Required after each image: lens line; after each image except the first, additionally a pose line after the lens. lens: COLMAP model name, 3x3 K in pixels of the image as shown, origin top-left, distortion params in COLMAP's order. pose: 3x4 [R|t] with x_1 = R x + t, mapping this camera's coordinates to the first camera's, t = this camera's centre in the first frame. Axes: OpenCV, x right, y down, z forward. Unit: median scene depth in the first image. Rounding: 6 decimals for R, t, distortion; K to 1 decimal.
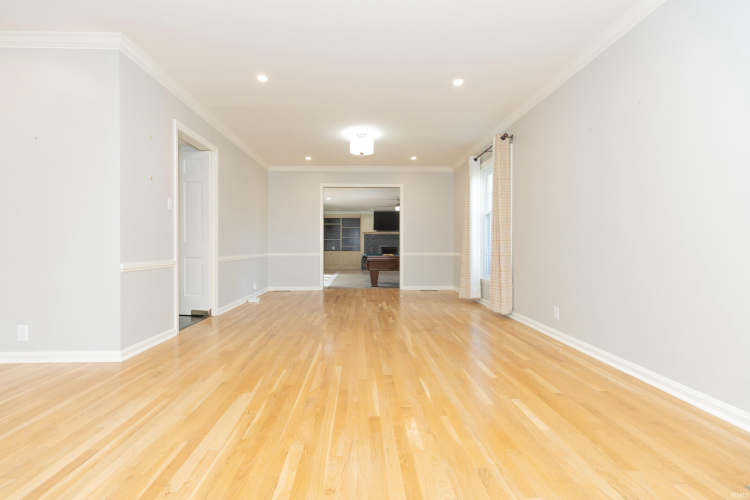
lens RADIAL K [[342.6, 0, 371.9], [0, 342.6, 247.7], [0, 0, 1]] dist [0.007016, 0.000239]
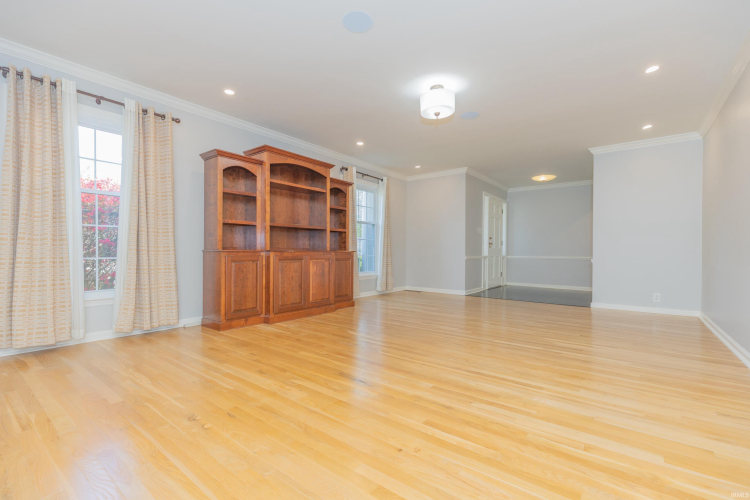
lens RADIAL K [[342.6, 0, 371.9], [0, 342.6, 247.7], [0, 0, 1]] dist [0.007016, 0.000239]
pose [[-0.643121, -0.006050, -0.765740, 0.689325], [-0.013519, 0.999903, 0.003455, 0.004833], [0.765645, 0.012574, -0.643140, 1.259391]]
